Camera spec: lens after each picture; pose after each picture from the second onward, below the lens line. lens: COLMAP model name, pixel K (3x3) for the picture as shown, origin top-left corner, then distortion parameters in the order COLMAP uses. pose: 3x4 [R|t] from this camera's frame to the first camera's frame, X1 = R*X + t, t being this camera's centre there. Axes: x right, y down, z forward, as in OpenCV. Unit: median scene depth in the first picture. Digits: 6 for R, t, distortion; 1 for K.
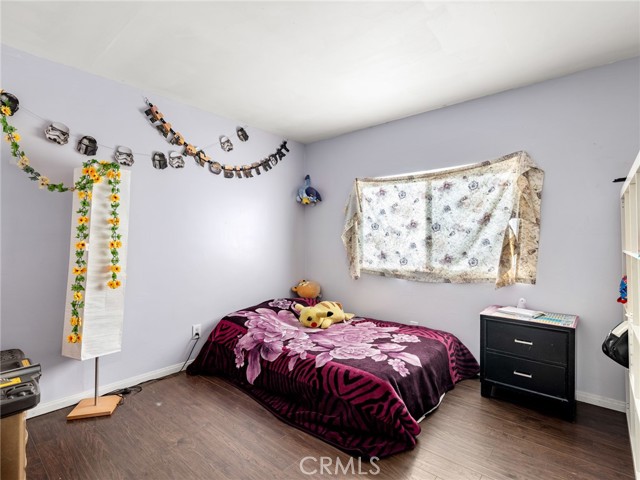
lens RADIAL K [[320.1, 0, 321.4], [0, 320.1, 241.1], [0, 0, 1]] dist [-0.012688, 0.000354]
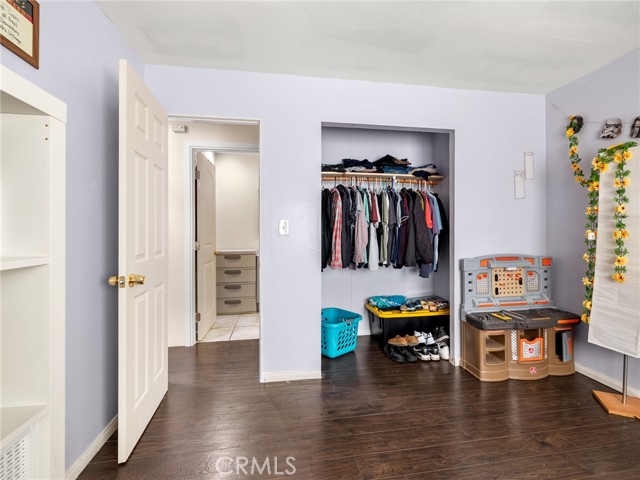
lens RADIAL K [[298.8, 0, 321.5], [0, 298.8, 235.4], [0, 0, 1]] dist [-0.000426, -0.000025]
pose [[-0.652392, 0.001125, -0.757881, 0.563258], [0.003256, 0.999994, -0.001319, 0.014193], [0.757875, -0.003328, -0.652391, 0.931666]]
